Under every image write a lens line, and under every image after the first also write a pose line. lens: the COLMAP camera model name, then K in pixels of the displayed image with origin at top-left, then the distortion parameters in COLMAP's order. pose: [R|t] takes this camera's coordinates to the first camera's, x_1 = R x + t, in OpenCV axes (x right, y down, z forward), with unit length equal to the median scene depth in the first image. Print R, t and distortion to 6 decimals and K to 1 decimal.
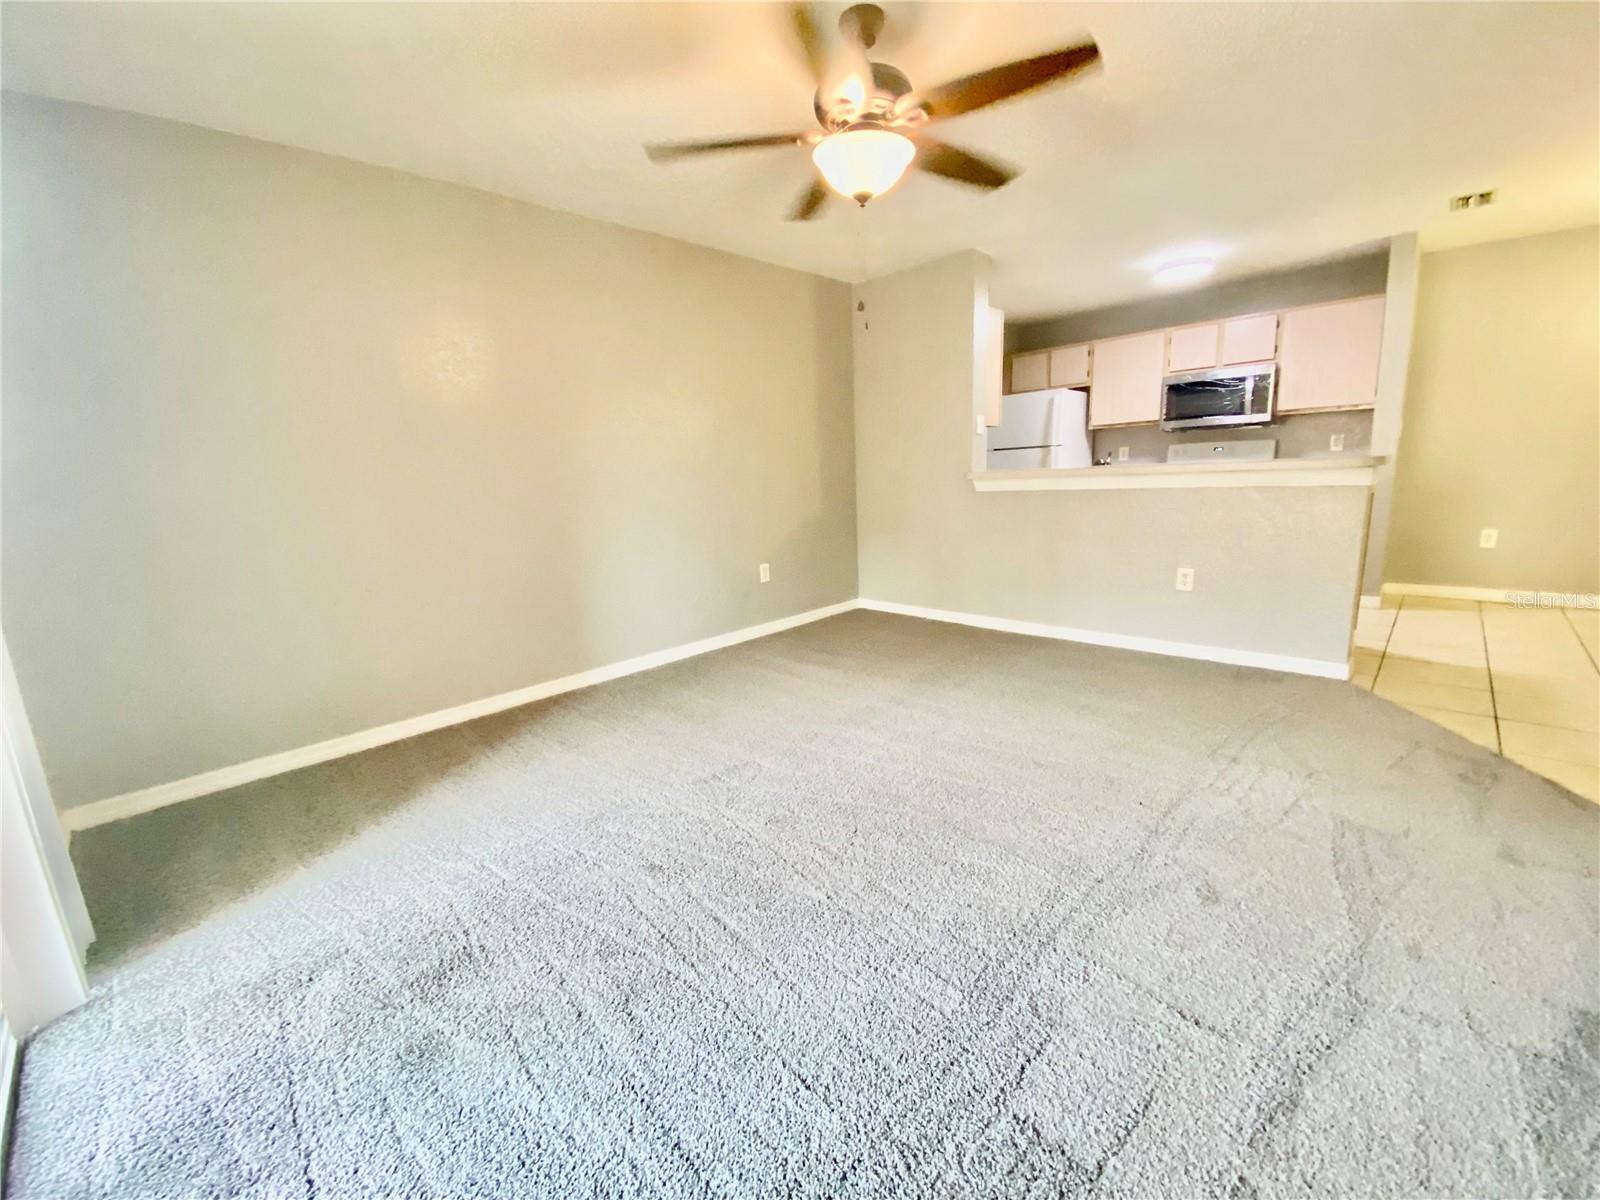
lens RADIAL K [[651.0, 0, 778.3], [0, 651.0, 609.6], [0, 0, 1]] dist [0.005289, -0.012972]
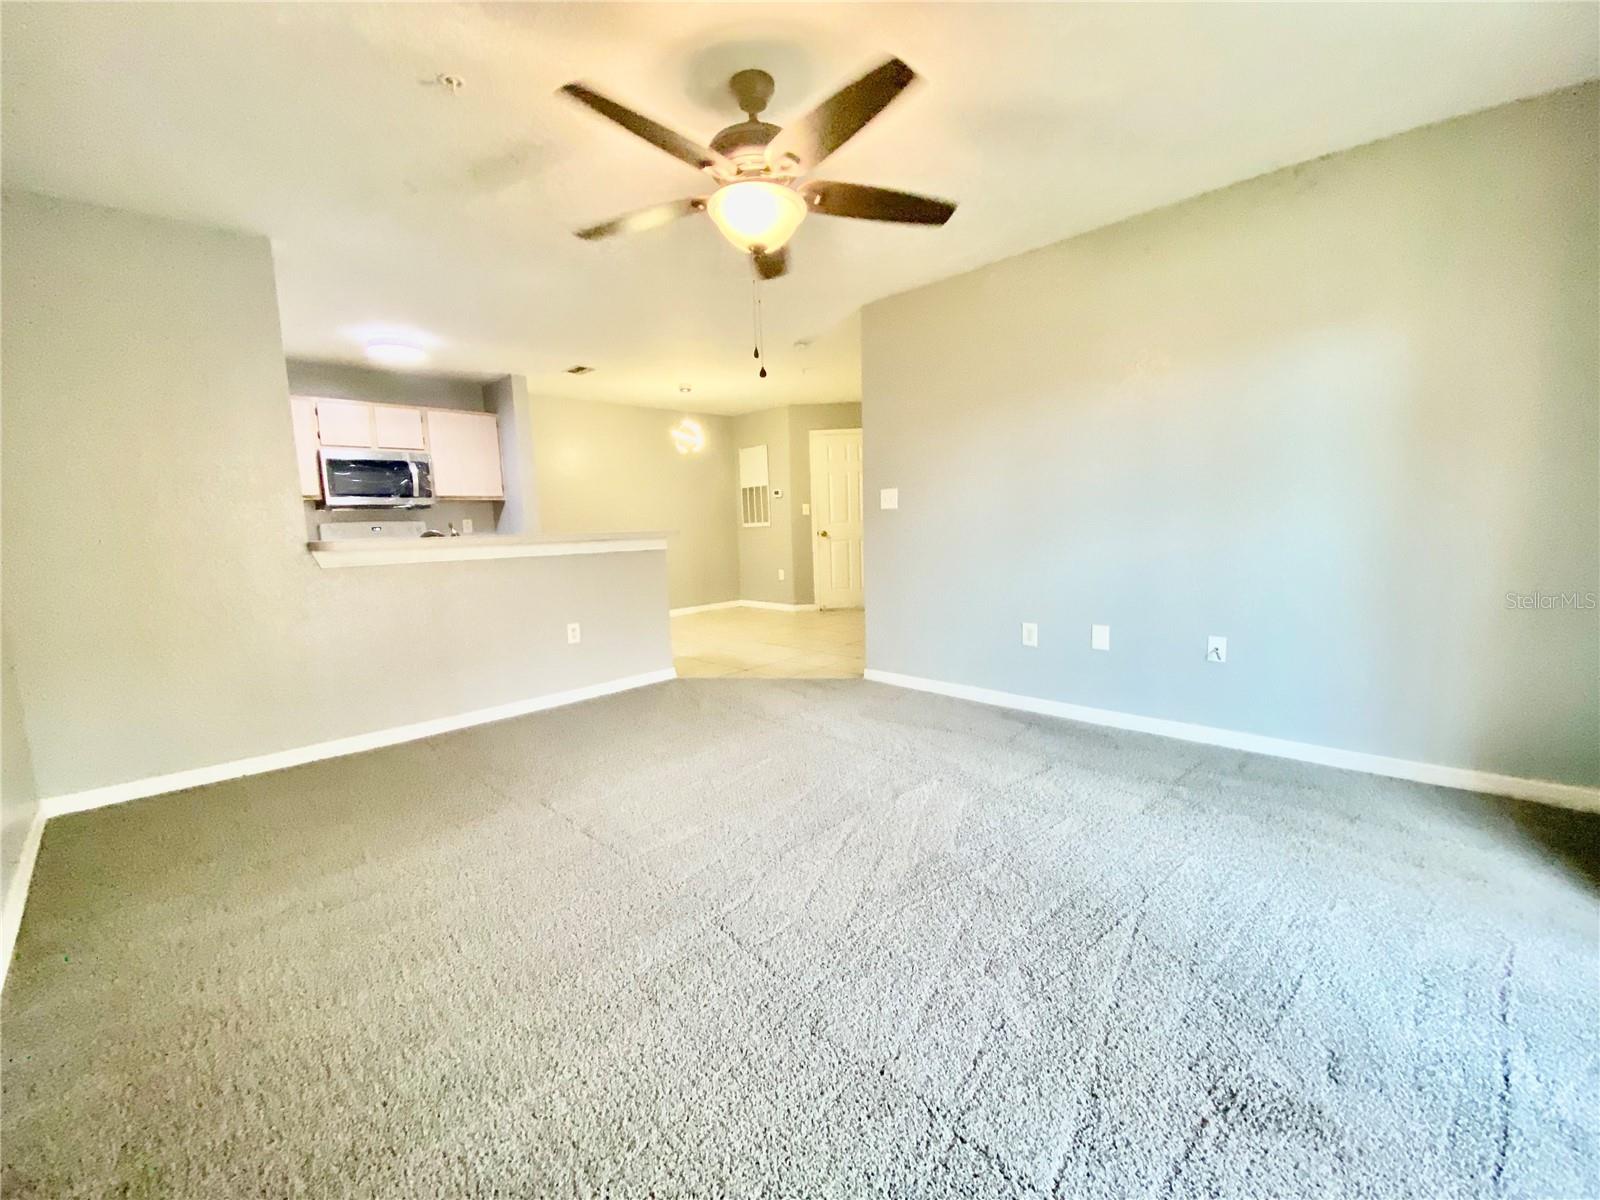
lens RADIAL K [[651.0, 0, 805.6], [0, 651.0, 605.2], [0, 0, 1]] dist [0.005289, -0.012972]
pose [[-0.031180, -0.081026, 0.996224, -0.381702], [0.236928, 0.967703, 0.086121, -0.070174], [-0.971027, 0.238719, -0.010975, 0.441028]]
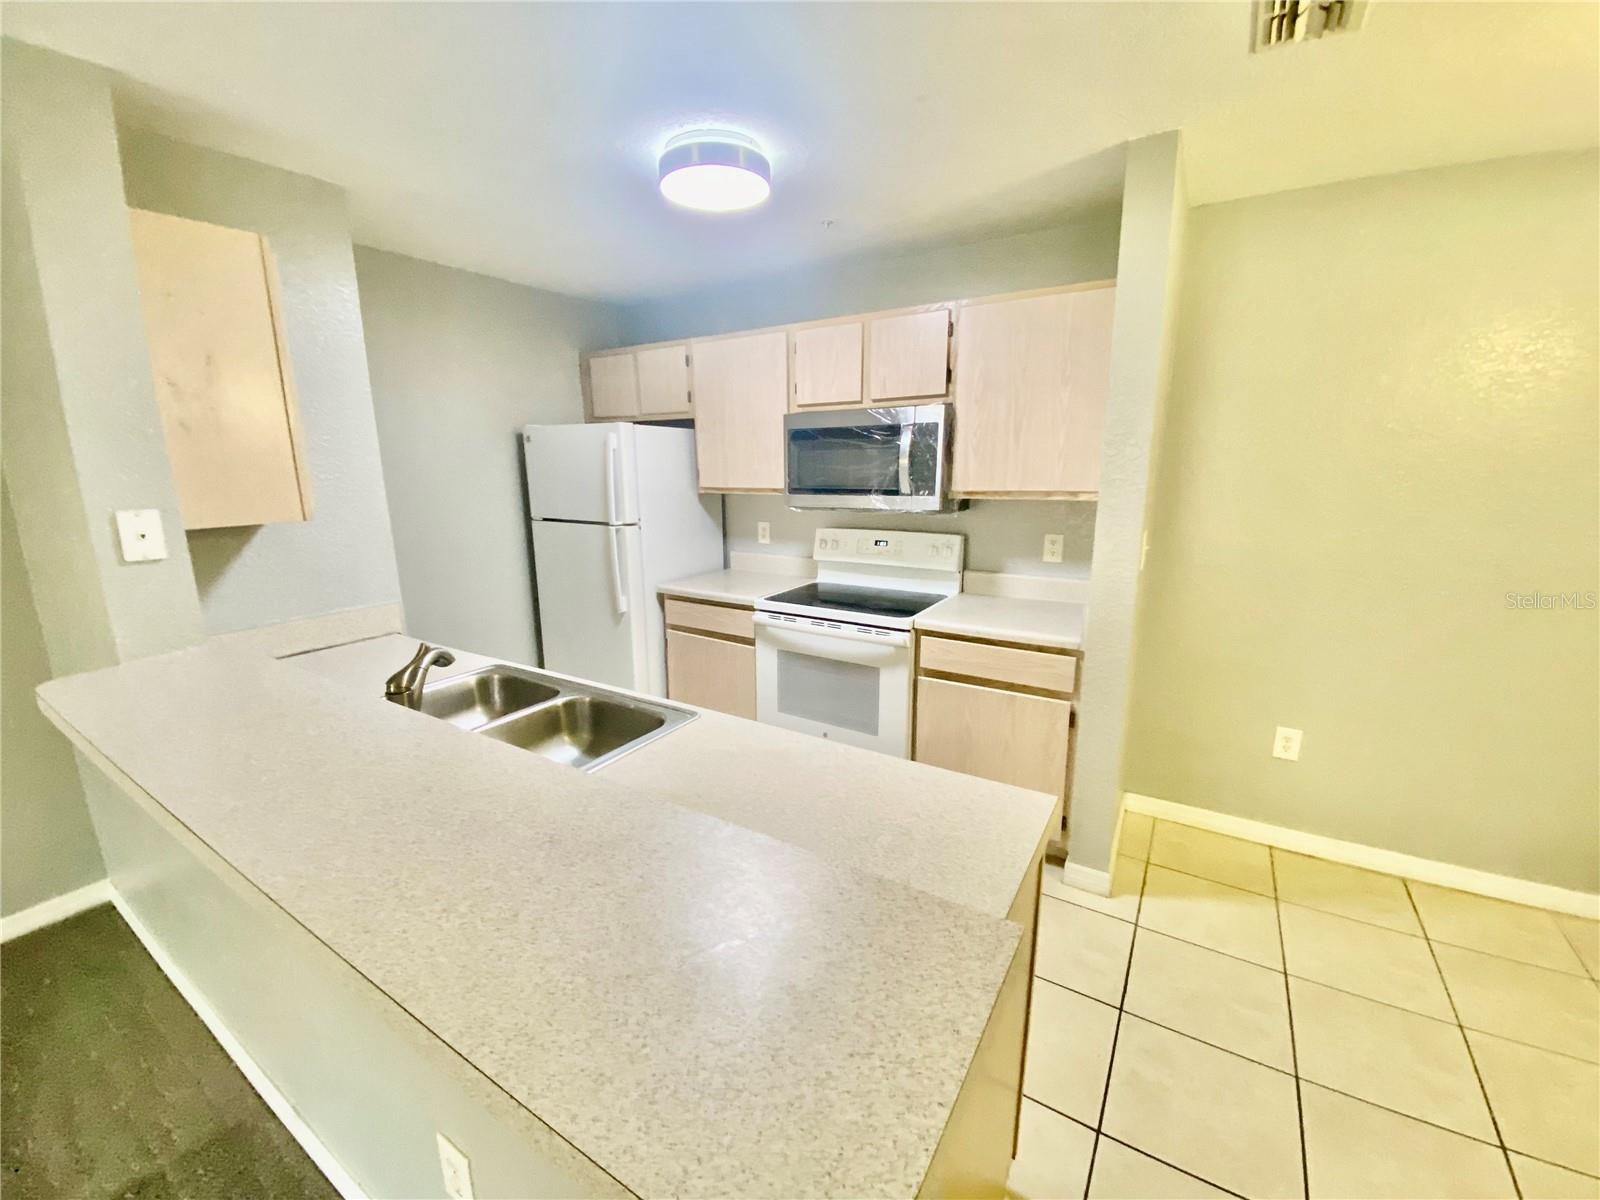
lens RADIAL K [[651.0, 0, 787.5], [0, 651.0, 608.8], [0, 0, 1]] dist [0.005289, -0.012972]
pose [[0.972638, -0.013524, 0.231931, 0.508963], [0.011680, 0.999888, 0.009319, -0.215842], [-0.232031, -0.006355, 0.972688, 0.506228]]
